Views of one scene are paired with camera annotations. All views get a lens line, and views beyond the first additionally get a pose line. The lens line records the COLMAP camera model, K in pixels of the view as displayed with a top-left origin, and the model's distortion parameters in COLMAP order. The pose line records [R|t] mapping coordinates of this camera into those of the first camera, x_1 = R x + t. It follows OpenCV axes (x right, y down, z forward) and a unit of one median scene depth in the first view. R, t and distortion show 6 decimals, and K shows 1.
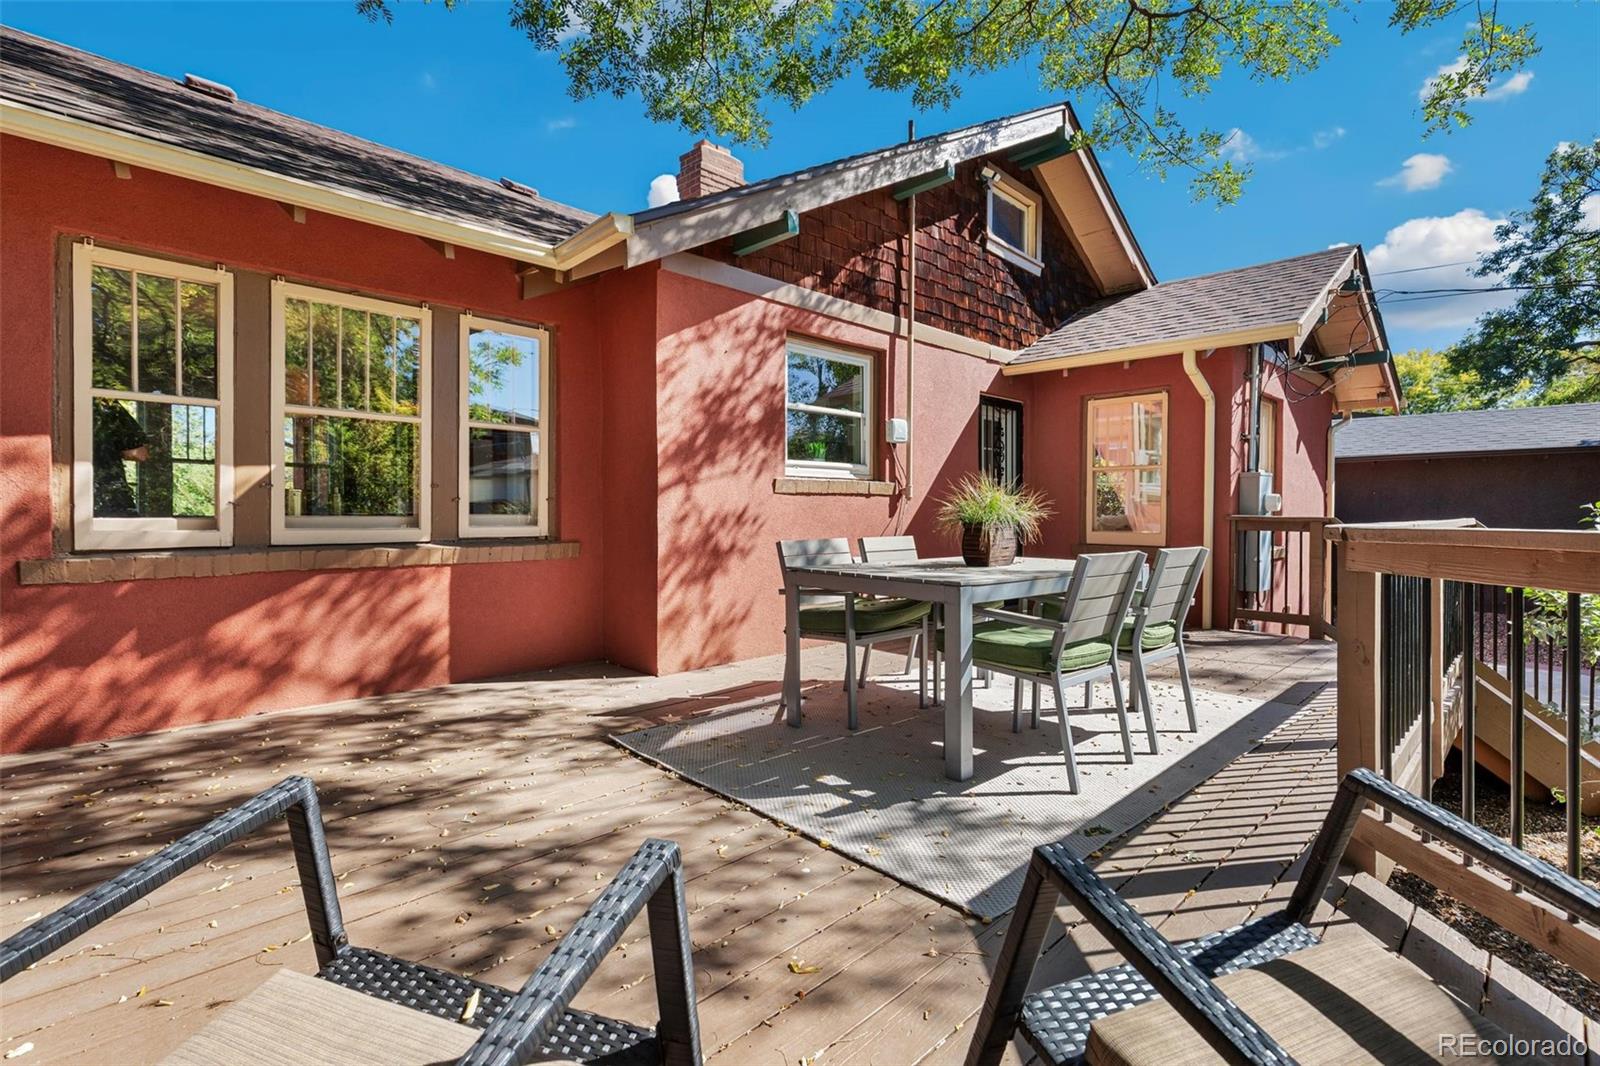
lens RADIAL K [[734.8, 0, 800.0], [0, 734.8, 533.0], [0, 0, 1]] dist [0.002398, 0.000067]
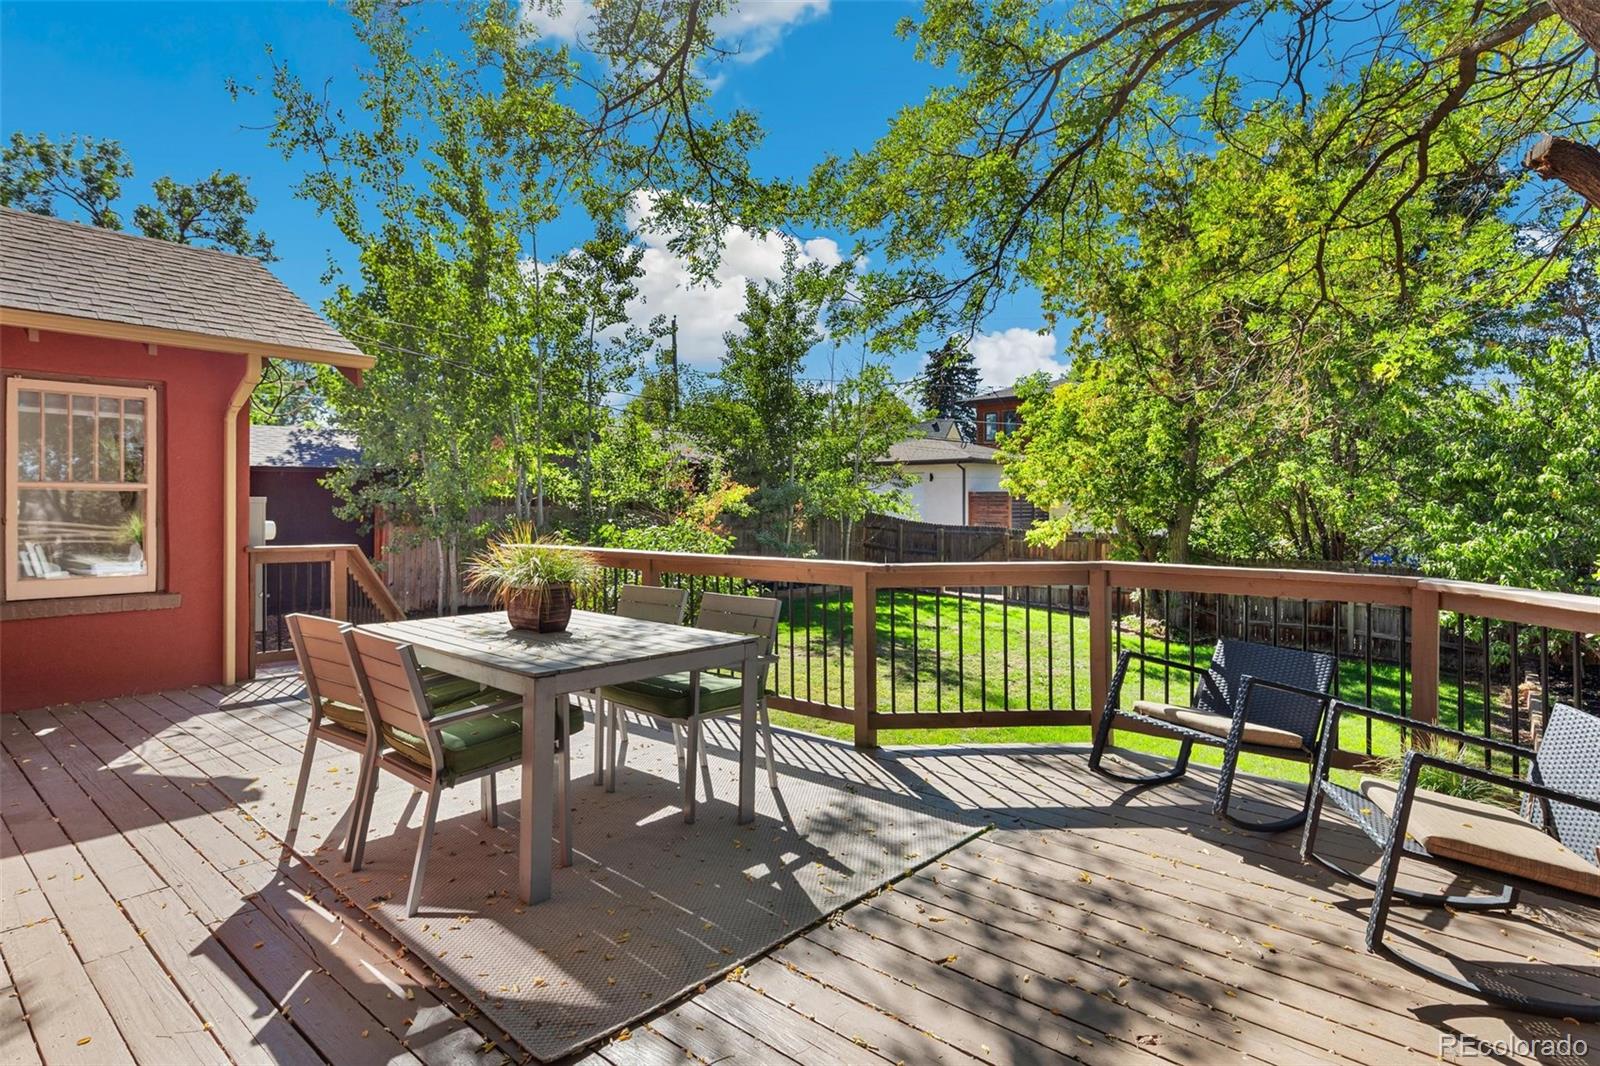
lens RADIAL K [[759.7, 0, 819.8], [0, 759.7, 539.0], [0, 0, 1]] dist [0.002283, -0.000008]
pose [[-0.126223, -0.005130, 0.991989, -1.126235], [0.009292, 0.999937, 0.006353, -0.124288], [-0.991958, 0.010019, -0.126168, 1.228601]]
